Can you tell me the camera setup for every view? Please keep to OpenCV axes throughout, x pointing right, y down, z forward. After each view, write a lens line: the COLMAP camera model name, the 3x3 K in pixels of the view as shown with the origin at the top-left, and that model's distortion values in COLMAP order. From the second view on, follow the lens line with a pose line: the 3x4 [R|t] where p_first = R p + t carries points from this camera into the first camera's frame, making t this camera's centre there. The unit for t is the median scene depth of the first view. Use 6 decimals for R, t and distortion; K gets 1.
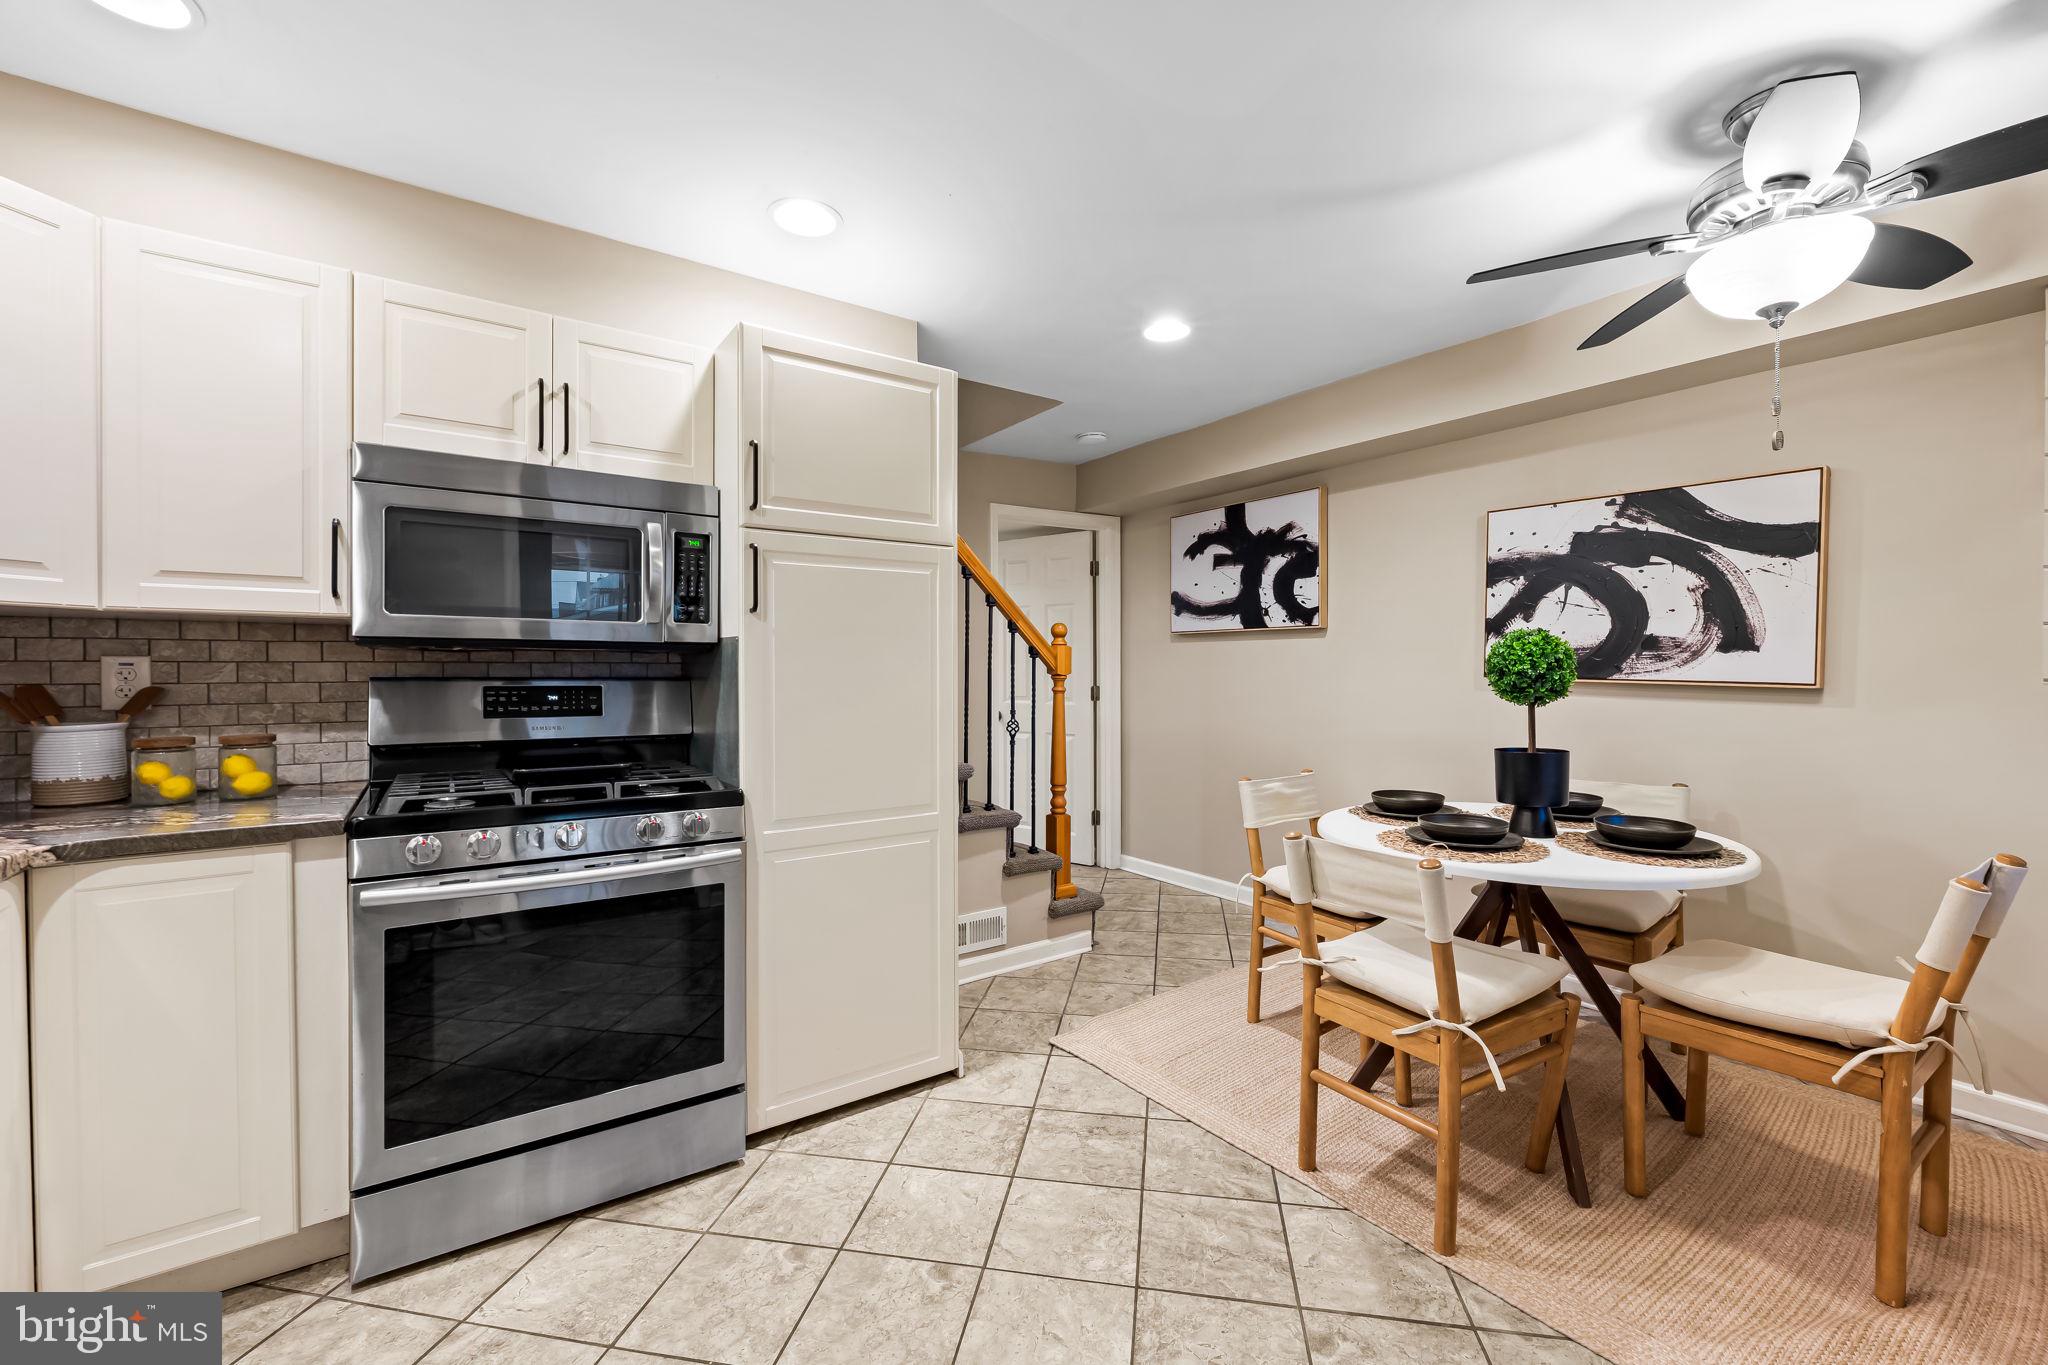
lens RADIAL K [[826.7, 0, 1022.7], [0, 826.7, 669.0], [0, 0, 1]] dist [-0.008073, 0.000535]
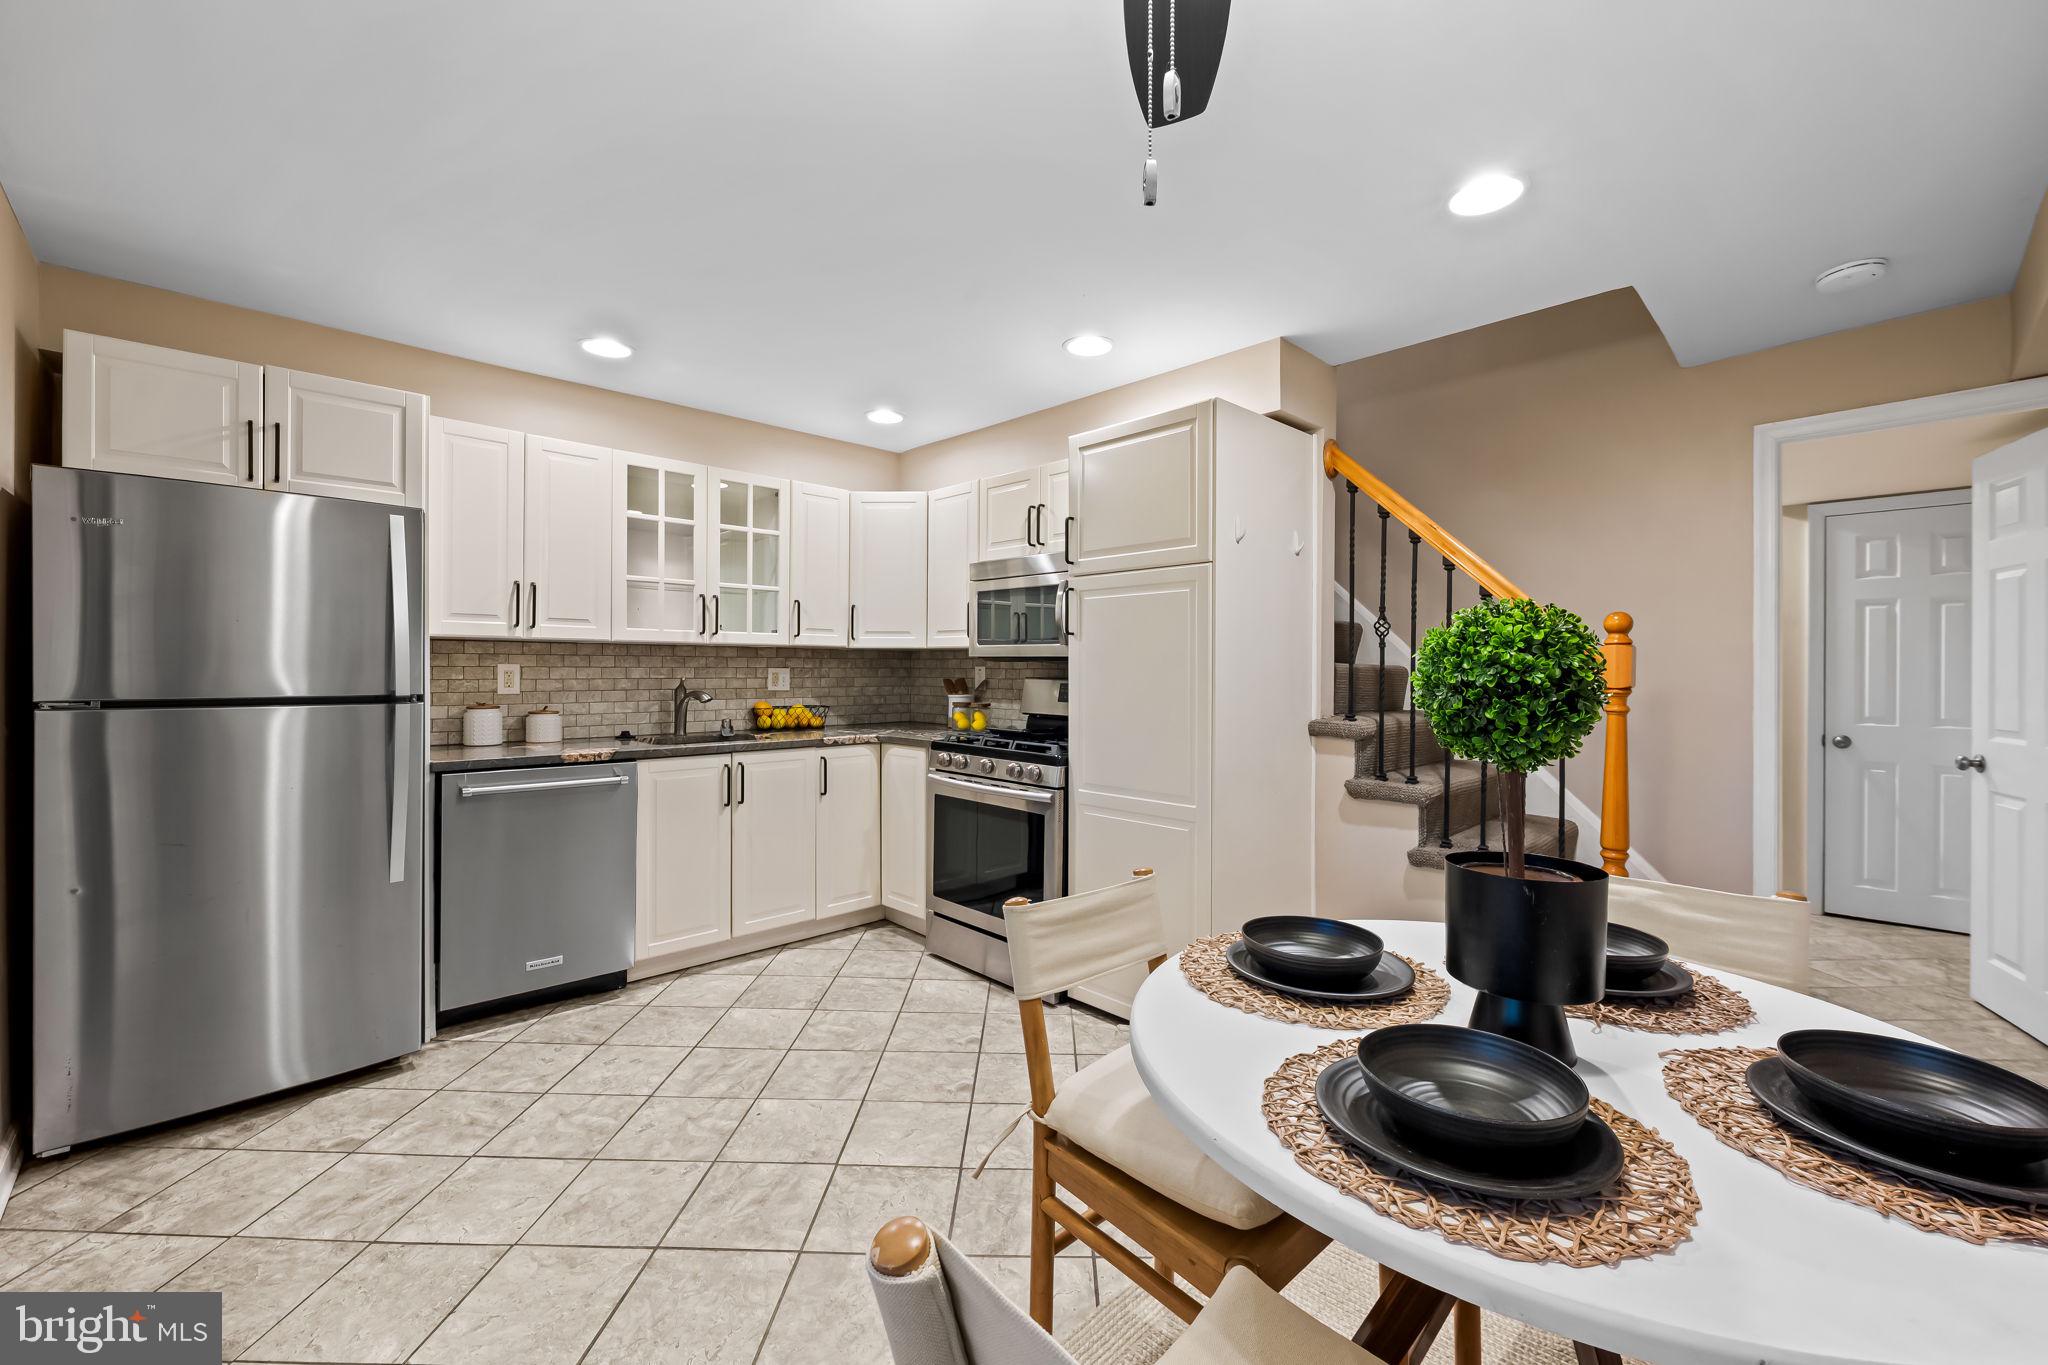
lens RADIAL K [[820.0, 0, 1026.9], [0, 820.0, 675.6], [0, 0, 1]] dist [-0.007924, -0.000049]
pose [[0.161845, 0.010361, -0.986762, 0.906667], [-0.009466, 0.999915, 0.008947, -0.008753], [0.986771, 0.007893, 0.161930, 0.585505]]
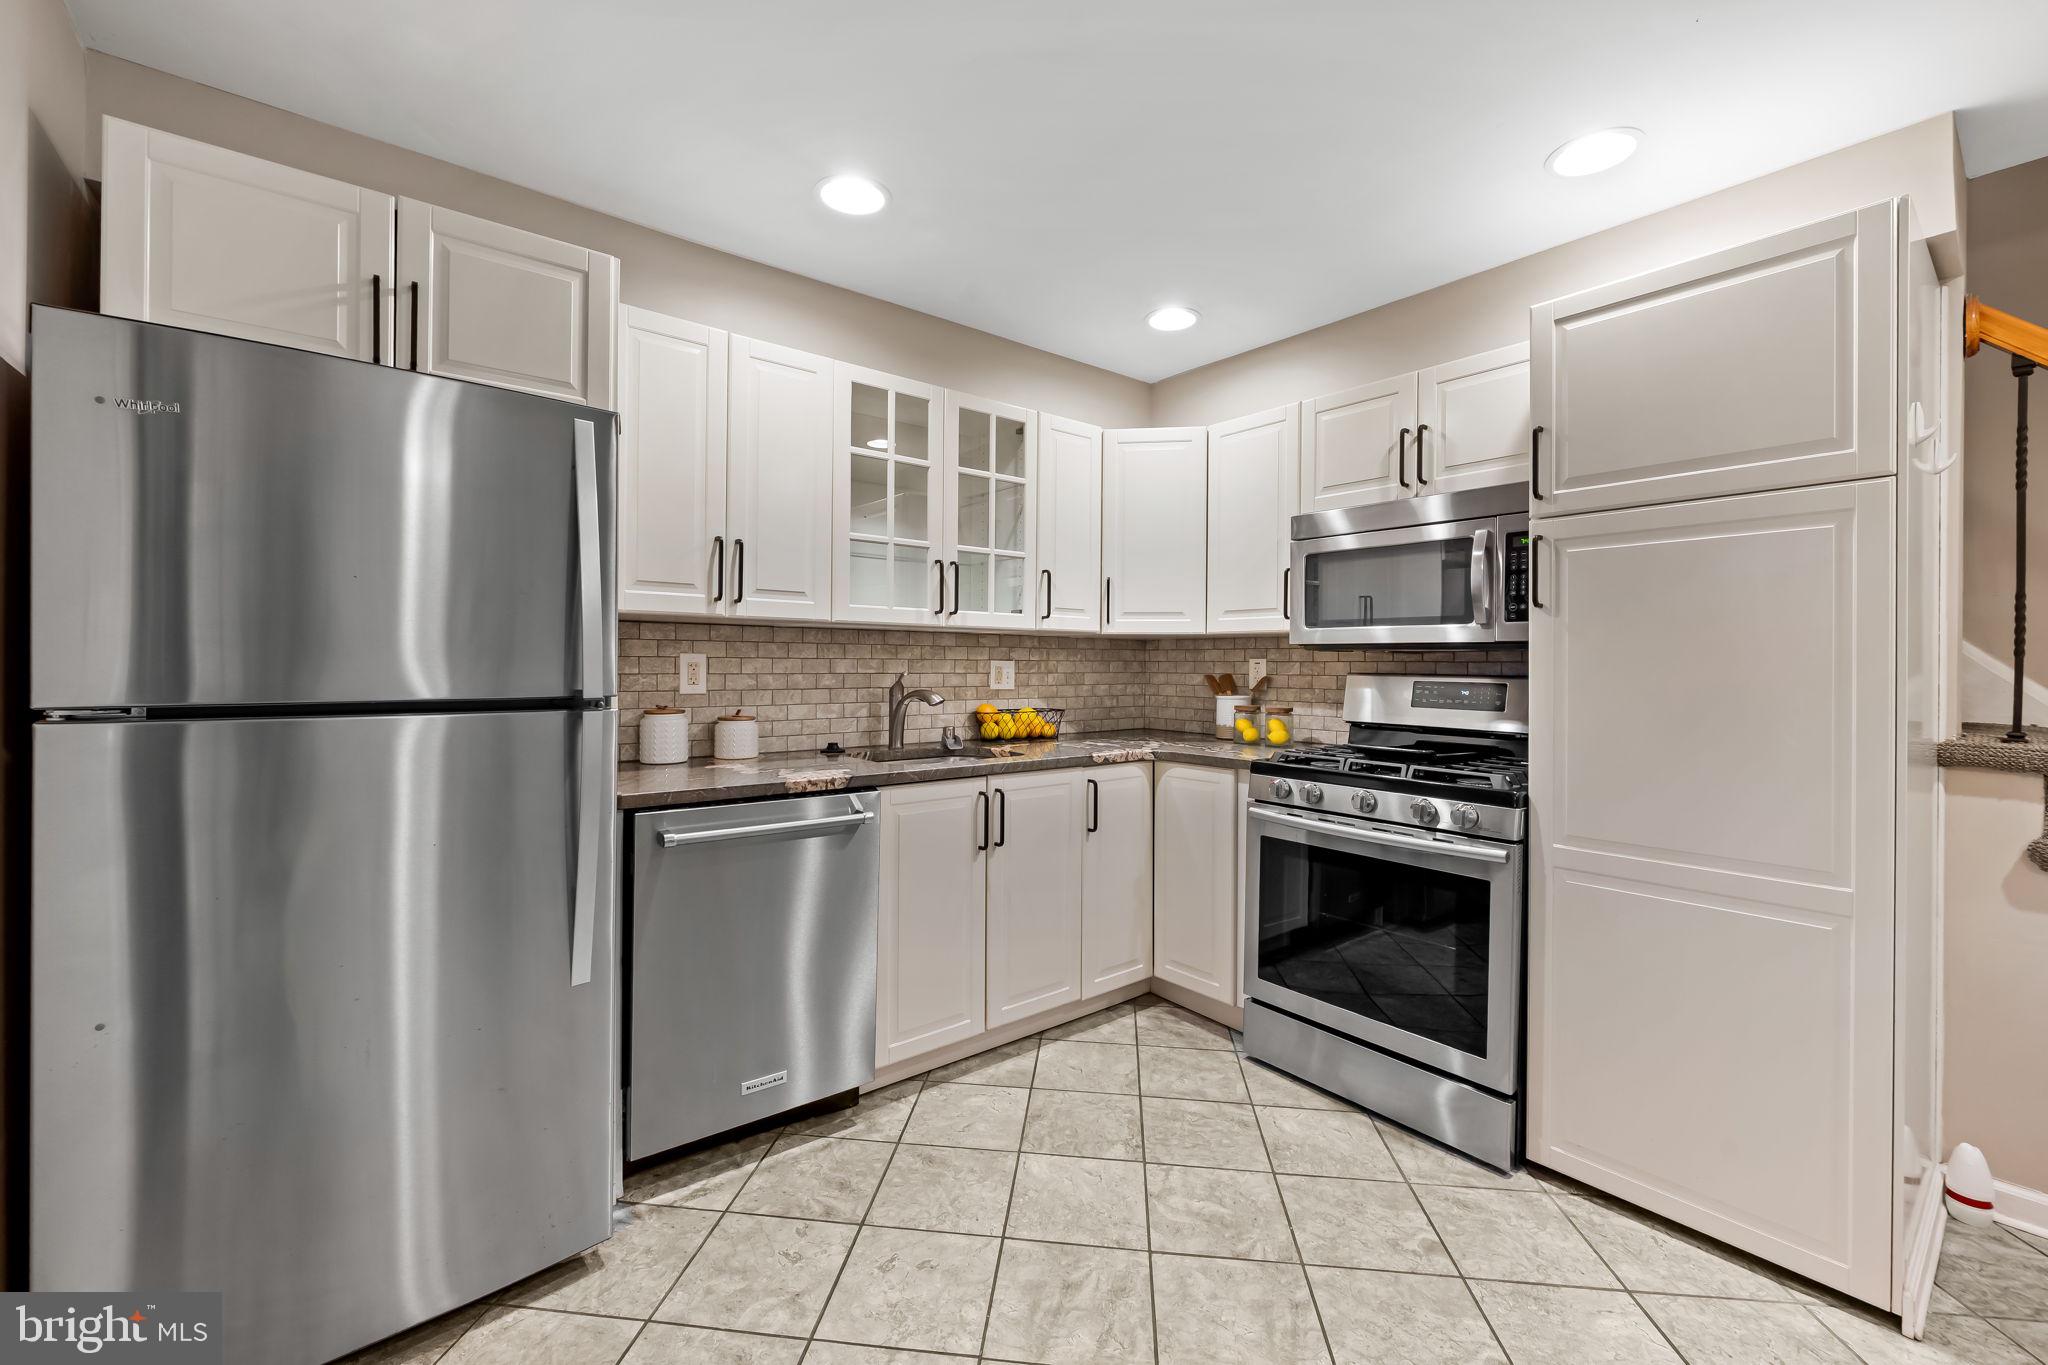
lens RADIAL K [[826.7, 0, 1022.7], [0, 826.7, 669.0], [0, 0, 1]] dist [-0.008073, 0.000535]
pose [[0.067056, 0.005979, -0.997731, 0.482057], [-0.010052, 0.999935, 0.005316, 0.001633], [0.997699, 0.009672, 0.067111, 0.296519]]
